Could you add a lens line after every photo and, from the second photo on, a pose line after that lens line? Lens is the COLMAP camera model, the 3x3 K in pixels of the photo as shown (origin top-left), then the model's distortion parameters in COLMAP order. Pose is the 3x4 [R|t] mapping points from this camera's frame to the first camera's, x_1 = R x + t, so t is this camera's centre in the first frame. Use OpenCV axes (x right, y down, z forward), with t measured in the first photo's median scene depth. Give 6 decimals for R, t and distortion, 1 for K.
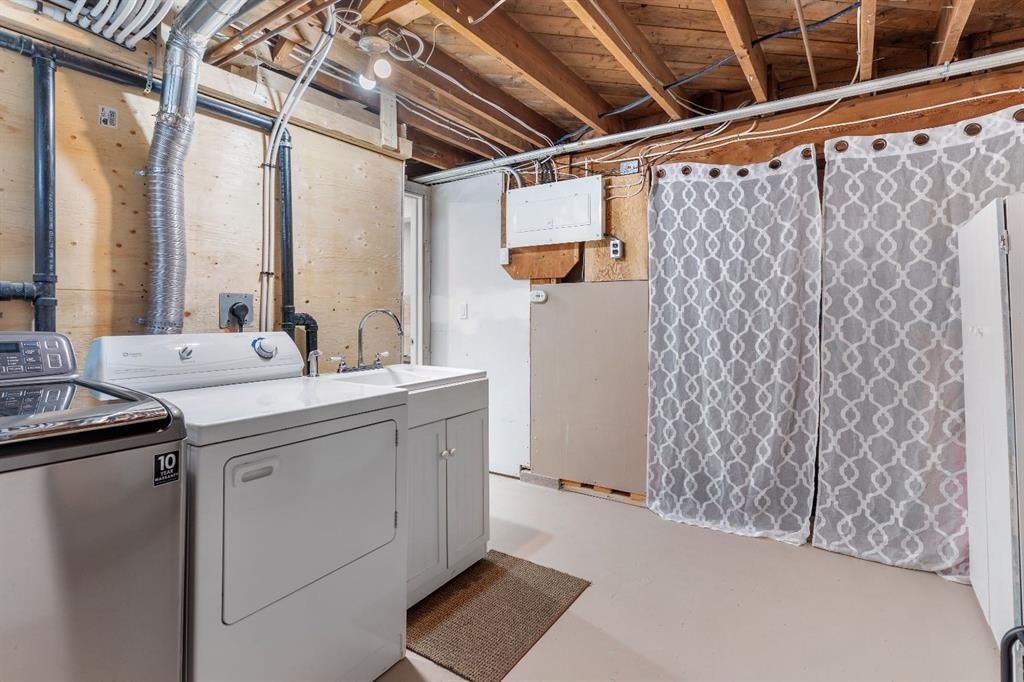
lens RADIAL K [[502.9, 0, 495.1], [0, 502.9, 313.5], [0, 0, 1]] dist [0.000398, -0.000007]
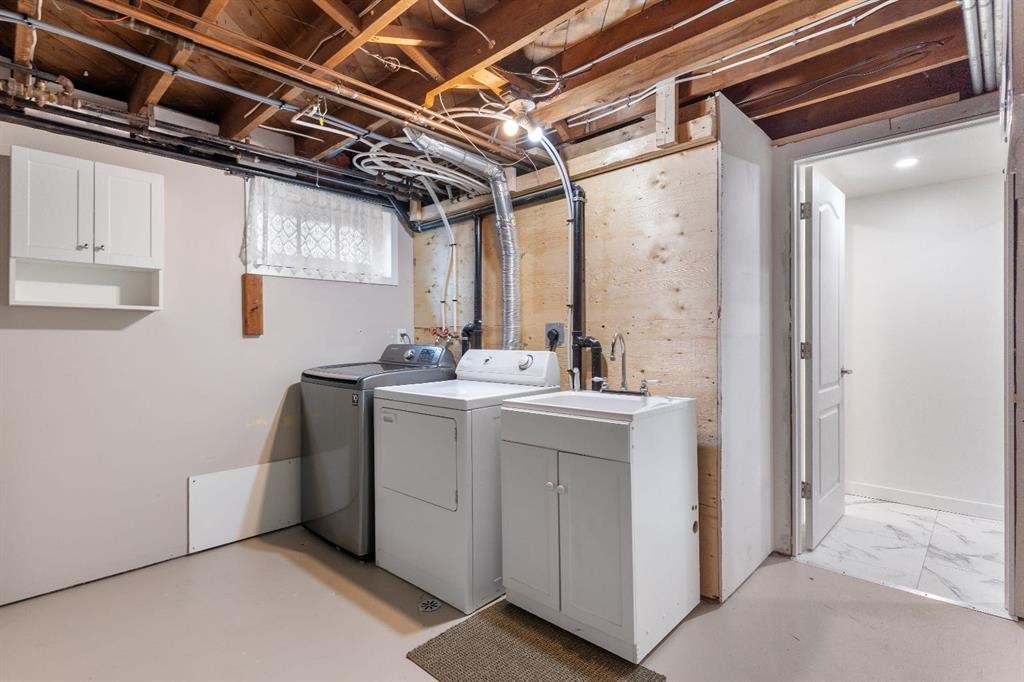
lens RADIAL K [[502.9, 0, 510.8], [0, 502.9, 337.5], [0, 0, 1]] dist [0.000398, -0.000007]
pose [[-0.152240, 0.002309, -0.988341, 0.833398], [0.007263, 0.999973, 0.001217, -0.001078], [0.988317, -0.006993, -0.152253, 1.055418]]
